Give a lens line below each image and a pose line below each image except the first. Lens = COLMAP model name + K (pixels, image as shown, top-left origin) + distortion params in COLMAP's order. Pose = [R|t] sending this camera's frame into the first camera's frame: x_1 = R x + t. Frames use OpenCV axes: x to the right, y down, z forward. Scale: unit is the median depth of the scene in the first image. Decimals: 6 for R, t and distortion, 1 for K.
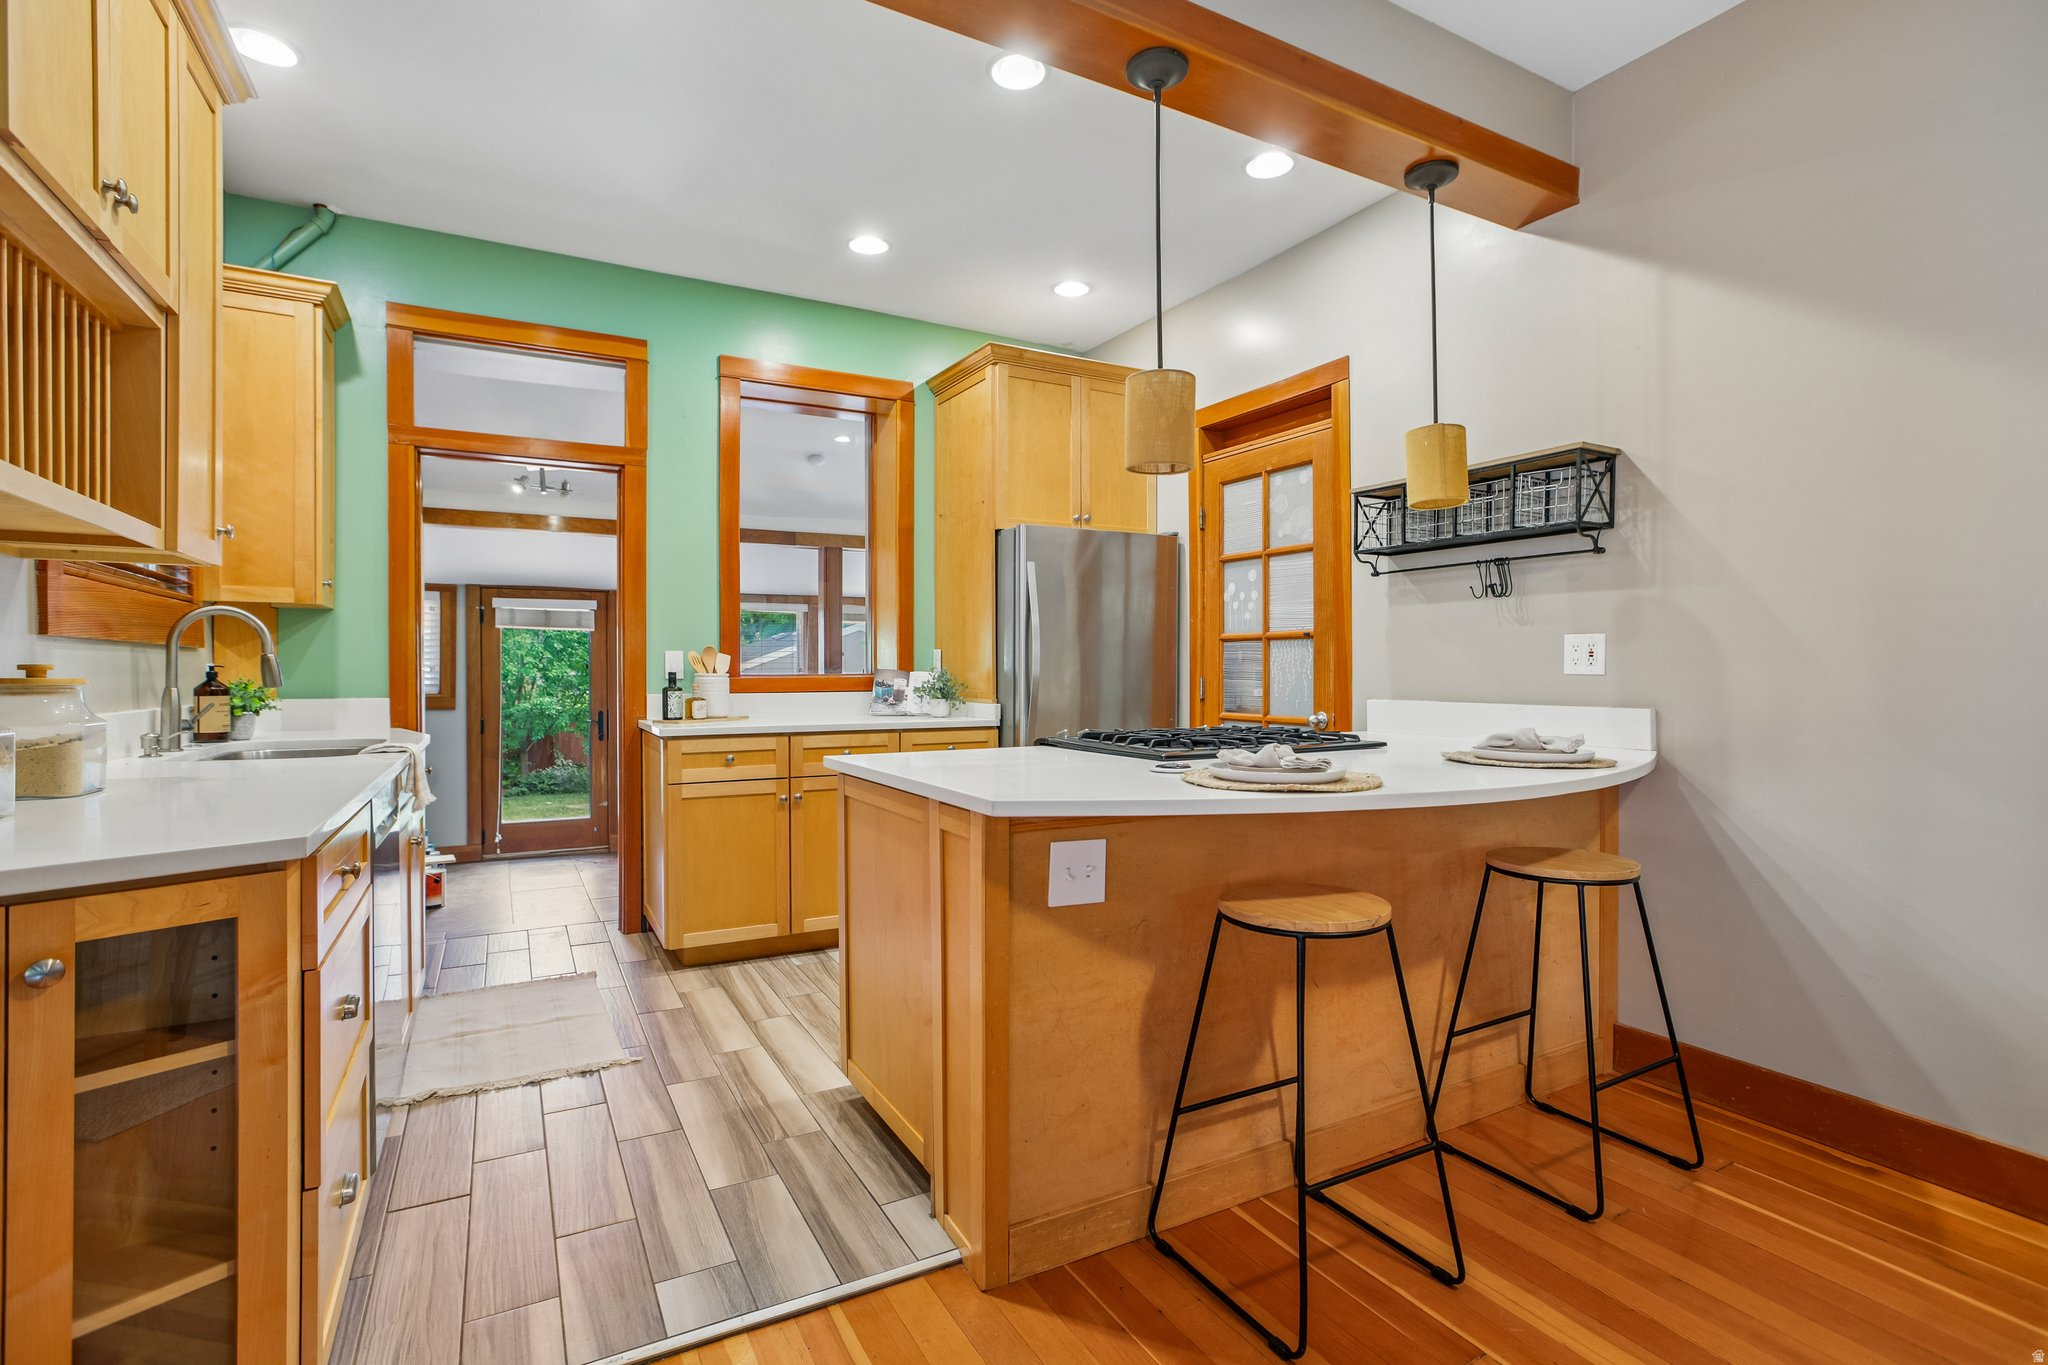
lens RADIAL K [[958.5, 0, 1018.4], [0, 958.5, 662.2], [0, 0, 1]] dist [-0.014891, 0.000449]
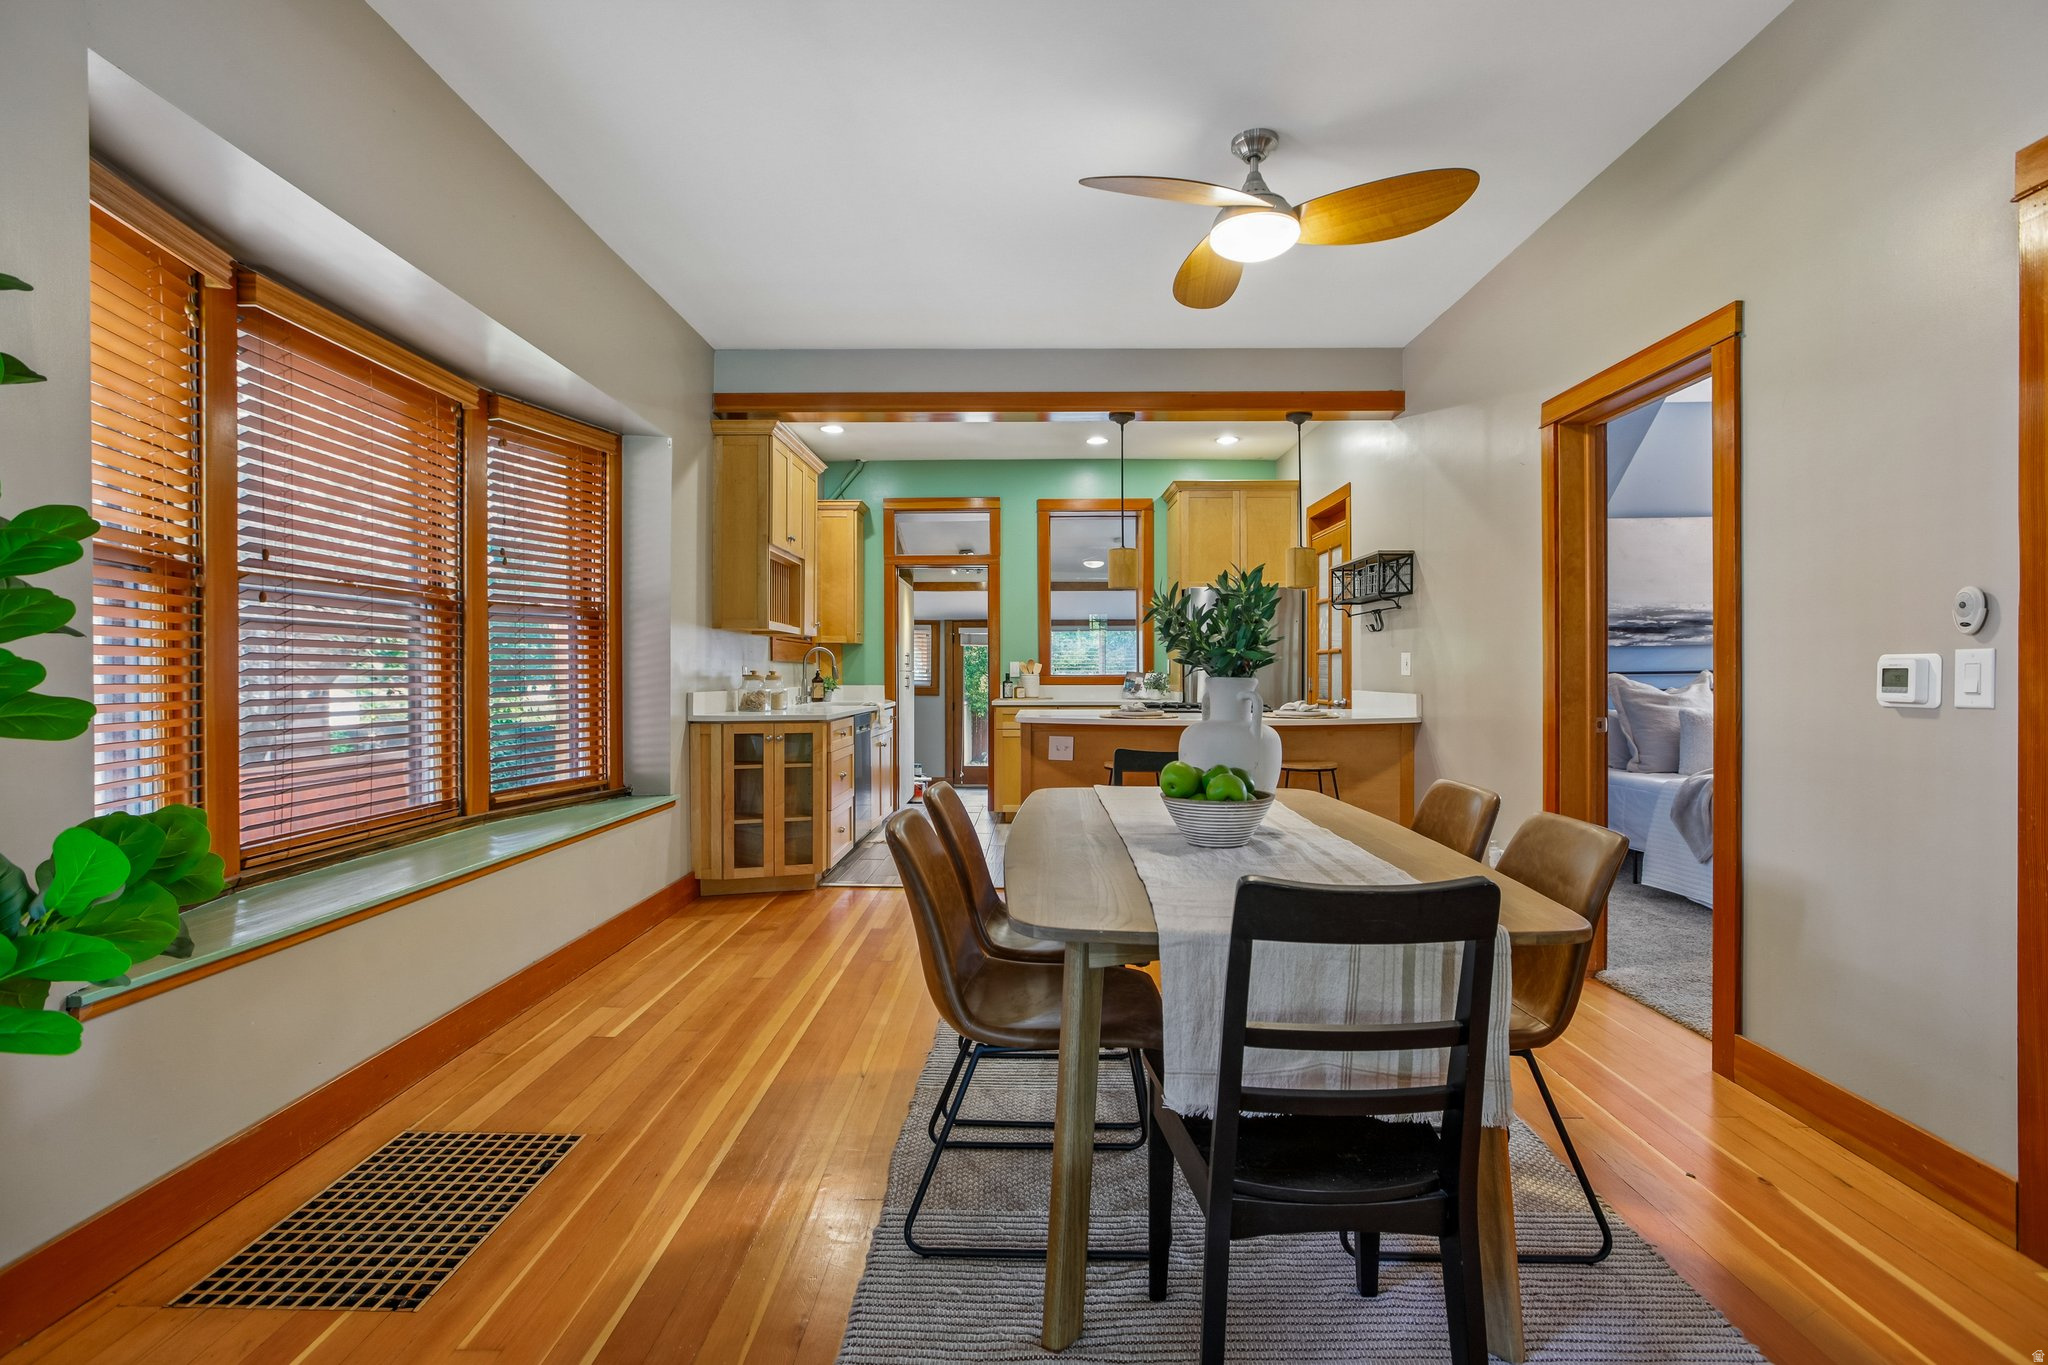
lens RADIAL K [[958.5, 0, 1018.4], [0, 958.5, 662.2], [0, 0, 1]] dist [-0.014891, 0.000449]
pose [[0.868610, -0.003932, -0.495481, 0.723746], [0.003693, 0.999992, -0.001462, -0.010586], [0.495483, -0.000559, 0.868618, -0.782386]]
